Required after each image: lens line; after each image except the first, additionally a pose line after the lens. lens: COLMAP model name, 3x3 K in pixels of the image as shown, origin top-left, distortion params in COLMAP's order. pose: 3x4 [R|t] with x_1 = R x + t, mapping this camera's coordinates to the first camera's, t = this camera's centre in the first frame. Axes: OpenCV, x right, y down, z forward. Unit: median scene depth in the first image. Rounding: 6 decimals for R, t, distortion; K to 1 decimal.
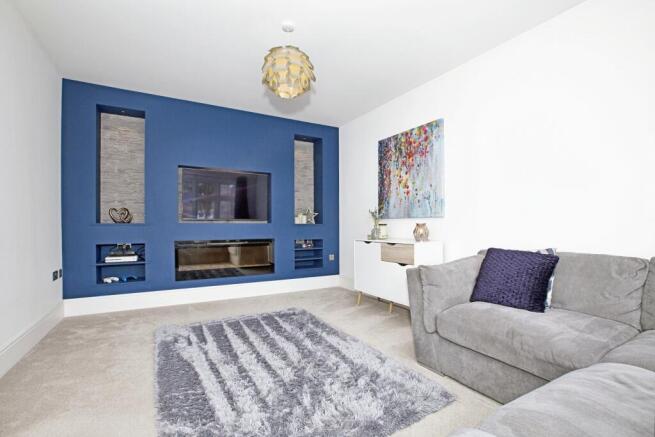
lens RADIAL K [[307.4, 0, 327.7], [0, 307.4, 221.4], [0, 0, 1]] dist [-0.036027, -0.000064]
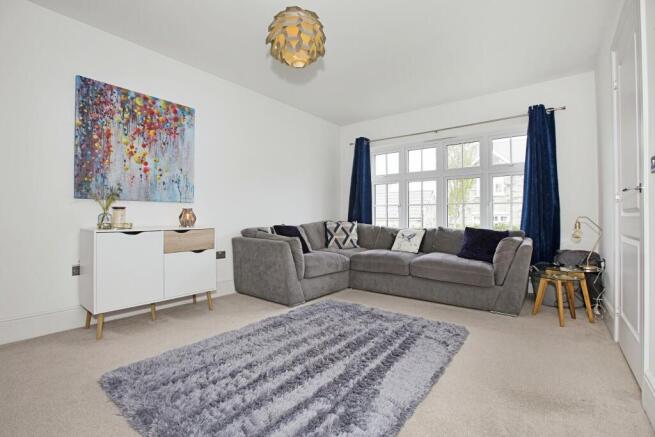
lens RADIAL K [[307.4, 0, 327.7], [0, 307.4, 221.4], [0, 0, 1]] dist [-0.036027, -0.000064]
pose [[-0.392049, 0.000102, 0.919944, -0.680948], [0.000728, 1.000000, 0.000199, 0.043637], [-0.919944, 0.000748, -0.392049, 0.873860]]
